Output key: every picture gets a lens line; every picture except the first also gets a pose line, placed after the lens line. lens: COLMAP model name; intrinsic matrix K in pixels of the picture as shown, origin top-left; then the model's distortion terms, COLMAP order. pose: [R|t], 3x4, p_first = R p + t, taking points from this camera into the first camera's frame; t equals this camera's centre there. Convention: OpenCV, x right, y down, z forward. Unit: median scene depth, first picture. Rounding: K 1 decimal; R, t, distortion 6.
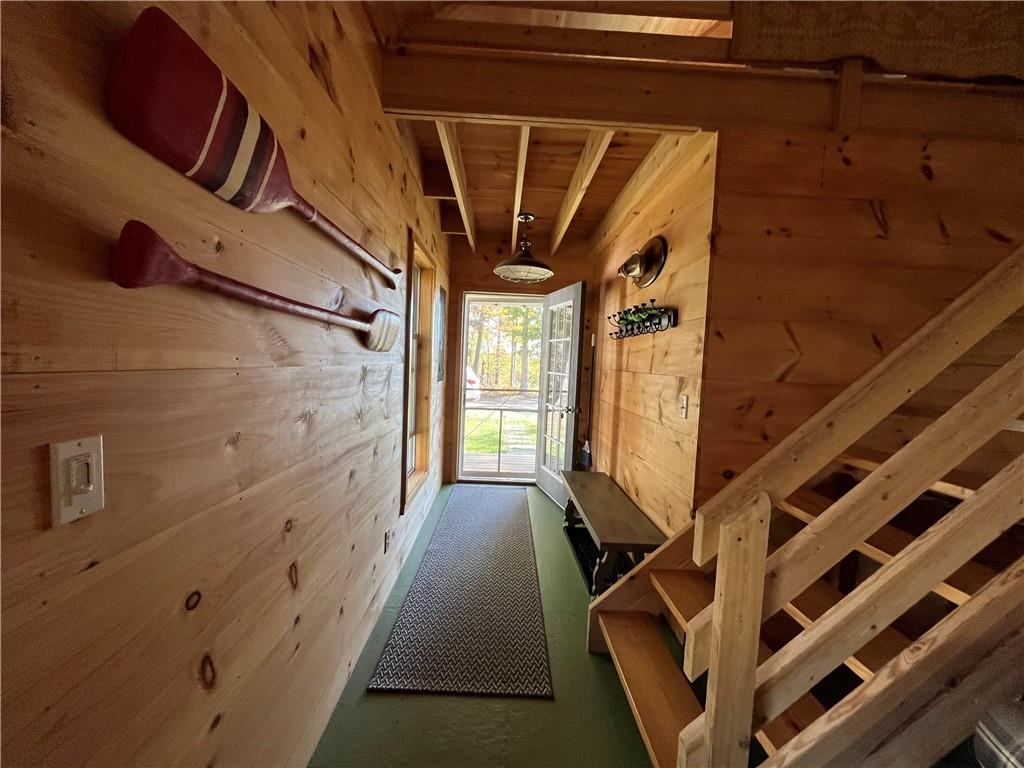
lens RADIAL K [[412.8, 0, 508.8], [0, 412.8, 386.7], [0, 0, 1]] dist [-0.003151, -0.000699]
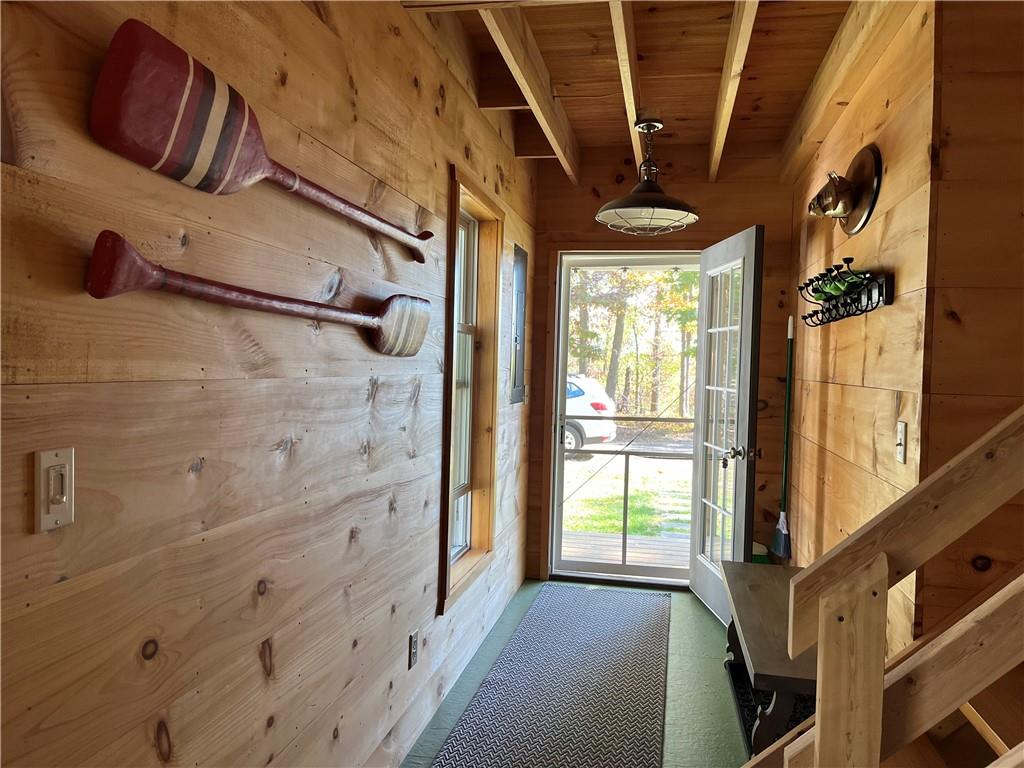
lens RADIAL K [[773.0, 0, 510.4], [0, 773.0, 384.9], [0, 0, 1]] dist [0.065533, -0.093038]
pose [[0.975864, -0.009586, -0.218170, 0.145786], [0.000439, 0.999120, -0.041936, 0.015252], [0.218380, 0.040828, 0.975009, -0.199877]]
